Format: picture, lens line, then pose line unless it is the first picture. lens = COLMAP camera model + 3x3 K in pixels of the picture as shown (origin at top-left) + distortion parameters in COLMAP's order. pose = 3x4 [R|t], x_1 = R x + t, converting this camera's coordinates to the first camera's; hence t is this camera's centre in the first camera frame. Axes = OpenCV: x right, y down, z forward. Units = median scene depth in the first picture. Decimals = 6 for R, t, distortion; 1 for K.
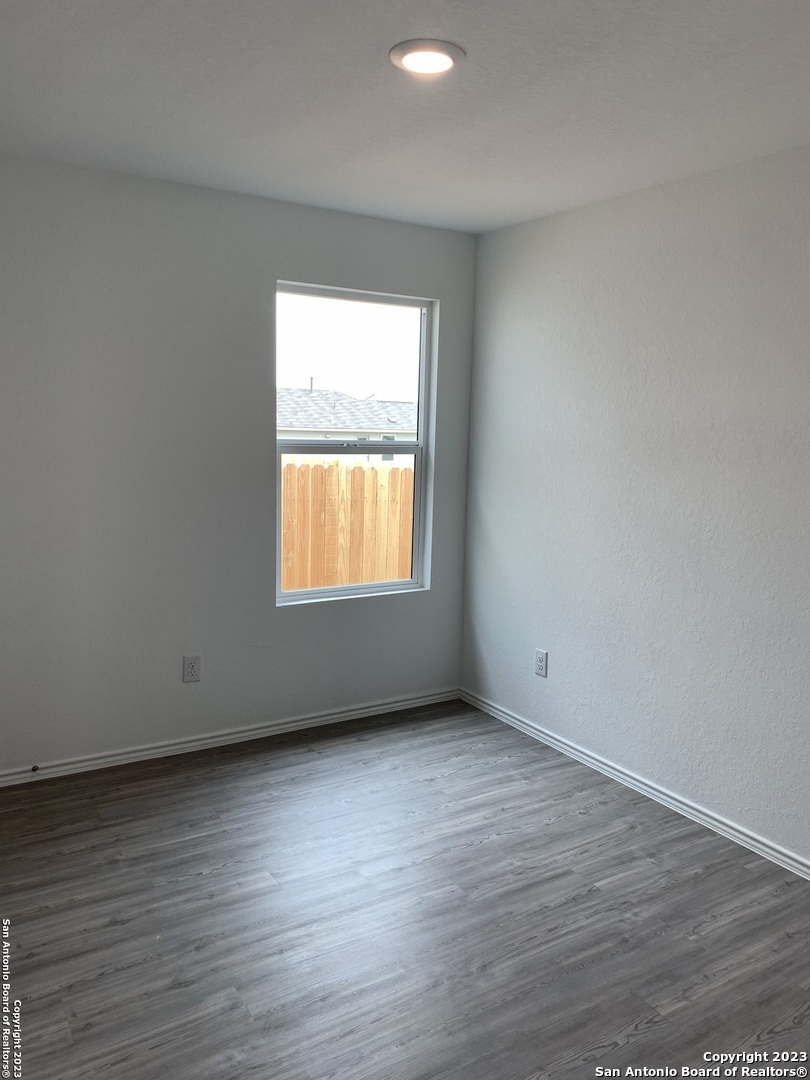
lens RADIAL K [[817.5, 0, 405.0], [0, 817.5, 540.0], [0, 0, 1]] dist [0.008388, 0.001497]
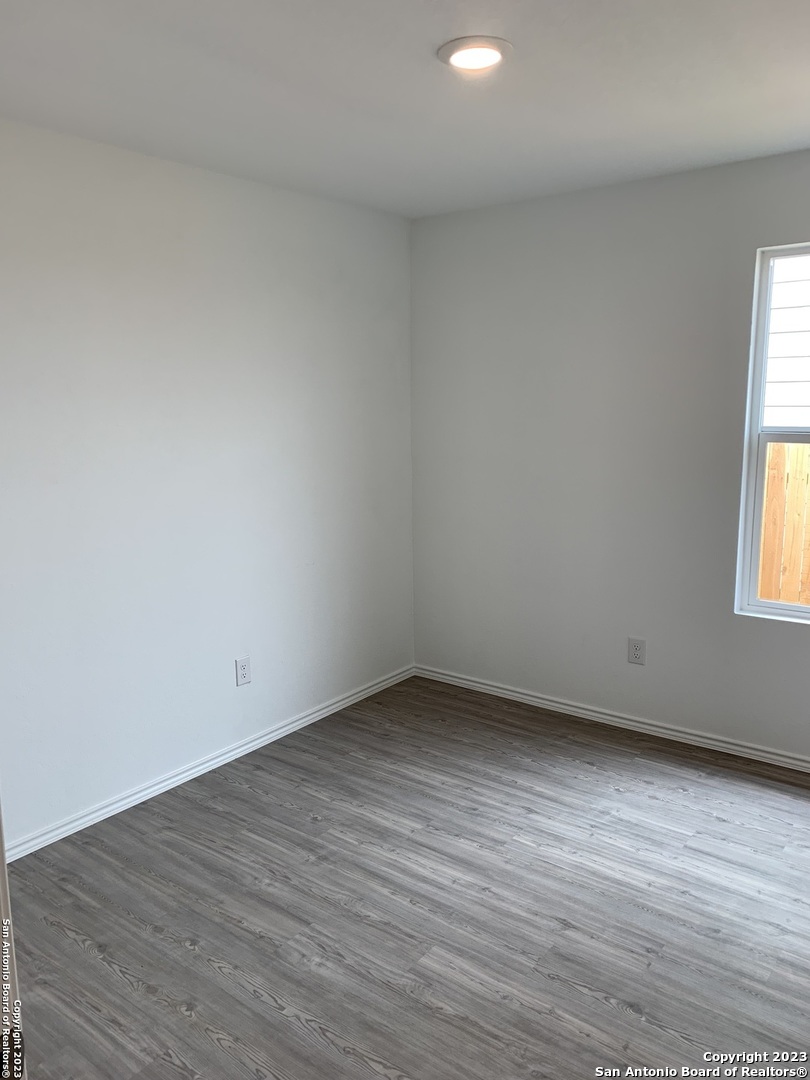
lens RADIAL K [[817.5, 0, 405.0], [0, 817.5, 540.0], [0, 0, 1]] dist [0.008388, 0.001497]
pose [[0.352964, 0.116532, -0.928352, 0.561820], [-0.110482, 0.990463, 0.082323, -0.032713], [0.929091, 0.073509, 0.362472, 0.342088]]
